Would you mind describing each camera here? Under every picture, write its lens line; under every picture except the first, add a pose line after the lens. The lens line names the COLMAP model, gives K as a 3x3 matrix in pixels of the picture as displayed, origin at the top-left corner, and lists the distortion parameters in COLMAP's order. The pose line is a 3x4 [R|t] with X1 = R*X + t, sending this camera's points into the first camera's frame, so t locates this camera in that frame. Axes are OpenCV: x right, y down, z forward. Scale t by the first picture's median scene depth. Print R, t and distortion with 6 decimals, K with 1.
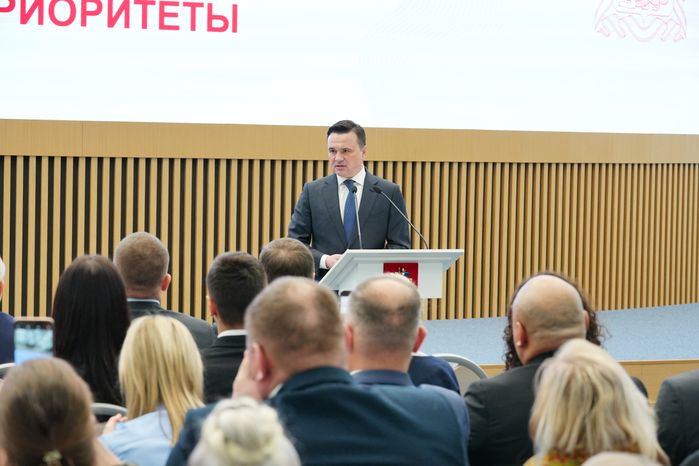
lens RADIAL K [[2187.3, 0, 349.5], [0, 2187.3, 233.0], [0, 0, 1]] dist [-0.076317, 0.239490]
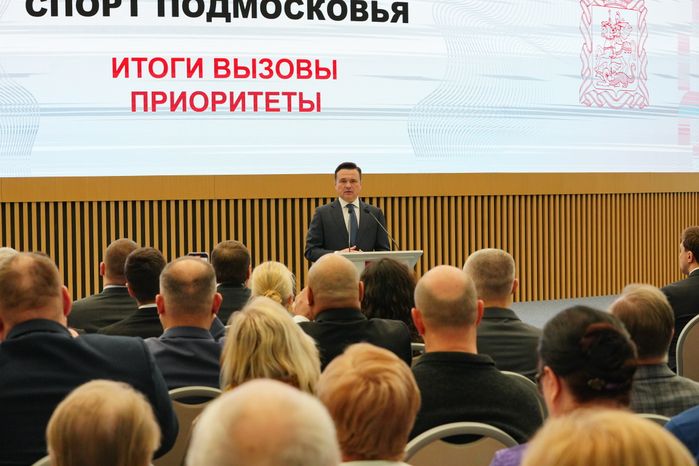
lens RADIAL K [[1414.5, 0, 349.5], [0, 1414.5, 233.0], [0, 0, 1]] dist [-0.160471, -0.244013]
pose [[0.989578, -0.029416, -0.140962, 0.101899], [0.026512, 0.999397, -0.022430, 0.011647], [0.141537, 0.018459, 0.989761, 0.070144]]
